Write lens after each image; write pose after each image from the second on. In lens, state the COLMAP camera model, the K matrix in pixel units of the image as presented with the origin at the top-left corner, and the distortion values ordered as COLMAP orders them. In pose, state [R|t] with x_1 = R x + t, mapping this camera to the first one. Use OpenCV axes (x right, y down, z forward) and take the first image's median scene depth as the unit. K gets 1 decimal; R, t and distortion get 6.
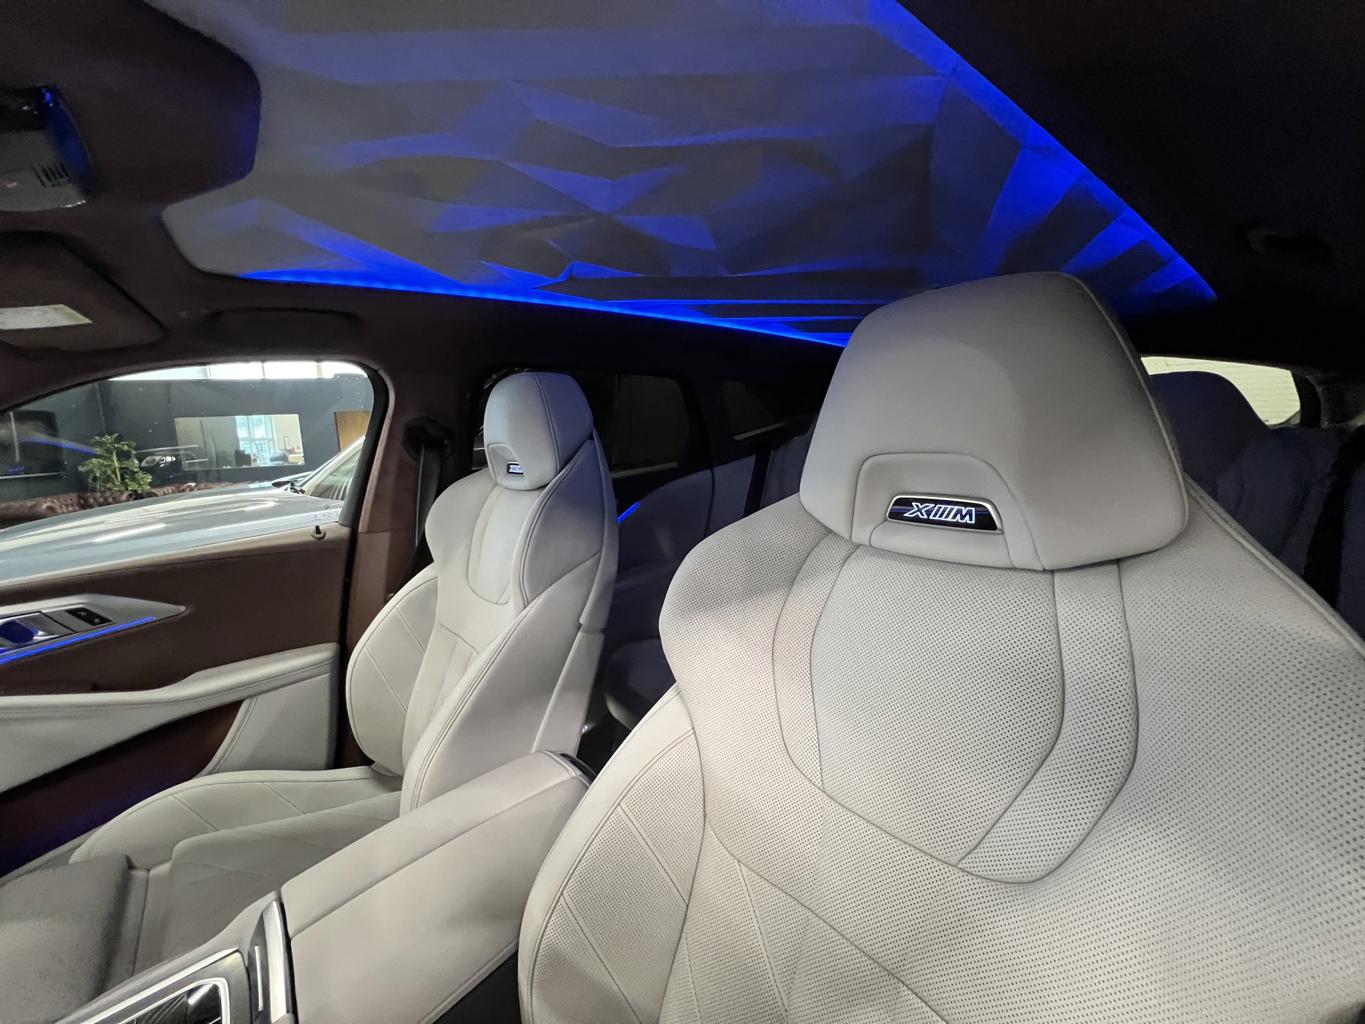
lens RADIAL K [[561.9, 0, 673.0], [0, 561.9, 509.6], [0, 0, 1]] dist [-0.000839, -0.000198]
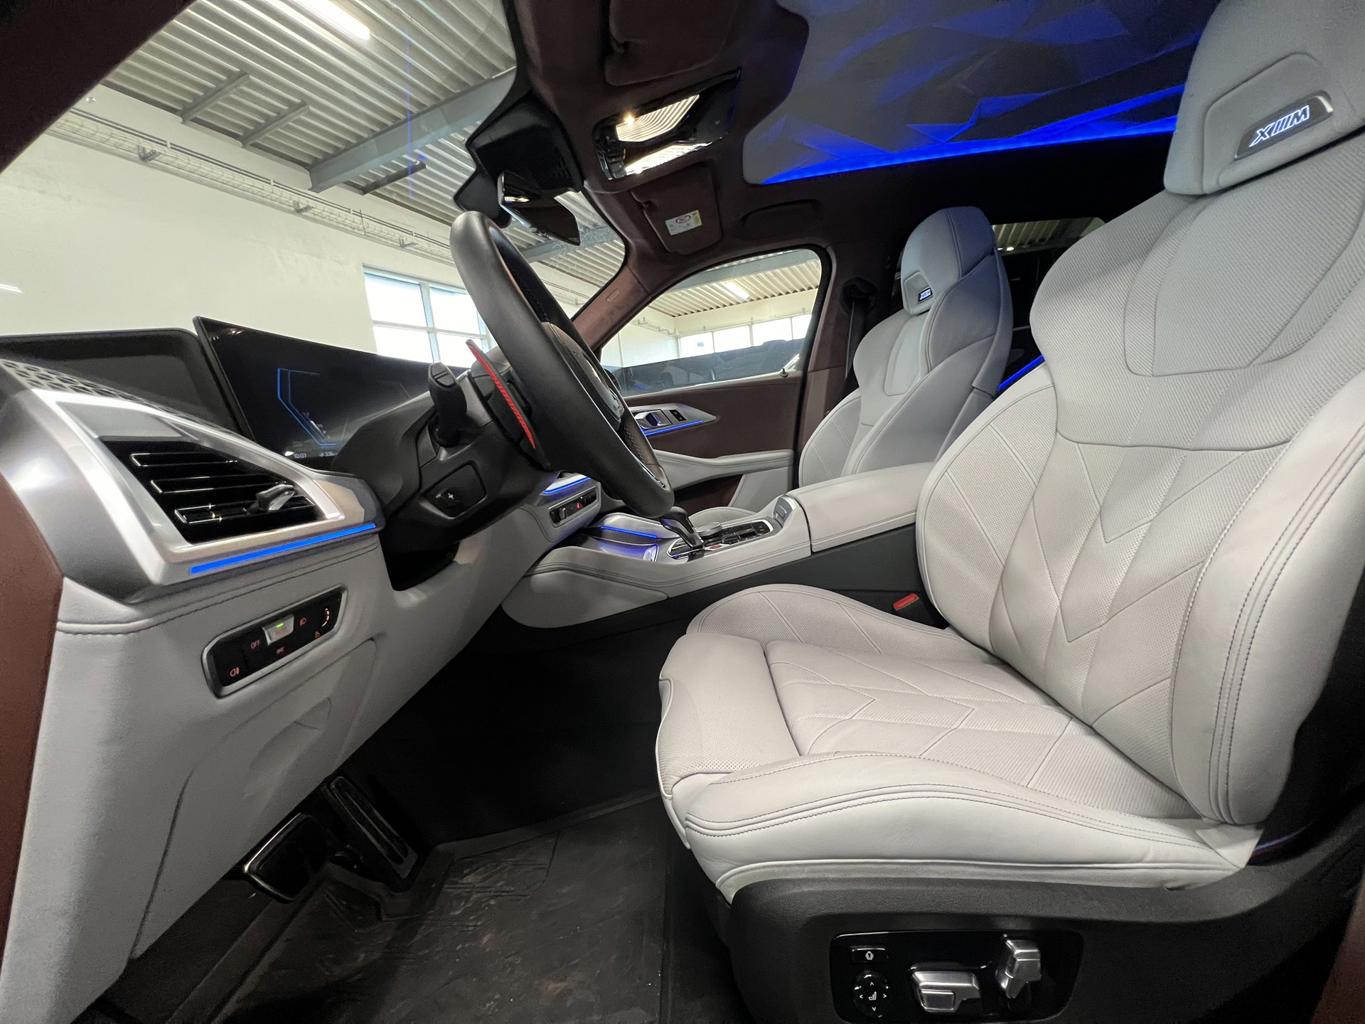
lens RADIAL K [[544.5, 0, 665.1], [0, 544.5, 510.7], [0, 0, 1]] dist [-0.002371, -0.000595]
pose [[0.757998, 0.056194, -0.649832, 0.116779], [-0.009628, 0.997137, 0.074996, 0.354928], [0.652186, -0.050590, 0.756369, -0.395681]]
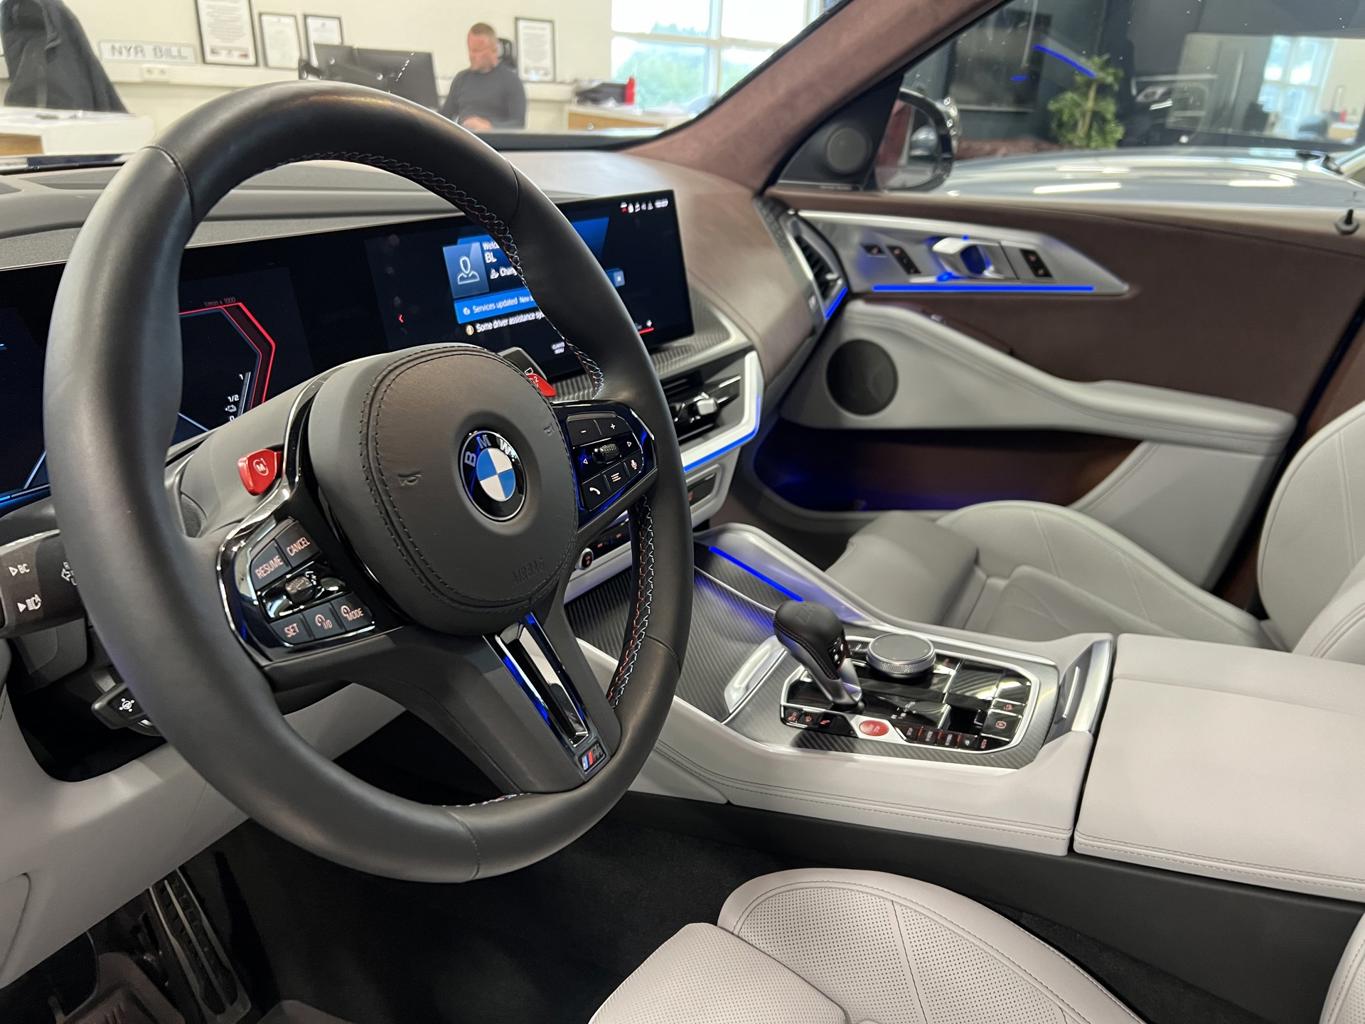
lens RADIAL K [[1041.1, 0, 682.5], [0, 1041.1, 512.0], [0, 0, 1]] dist [0.066622, -0.073925]
pose [[0.429270, 0.411512, -0.803981, 0.092956], [-0.205498, 0.911324, 0.356733, 0.078720], [0.879487, 0.012082, 0.475769, -0.150114]]
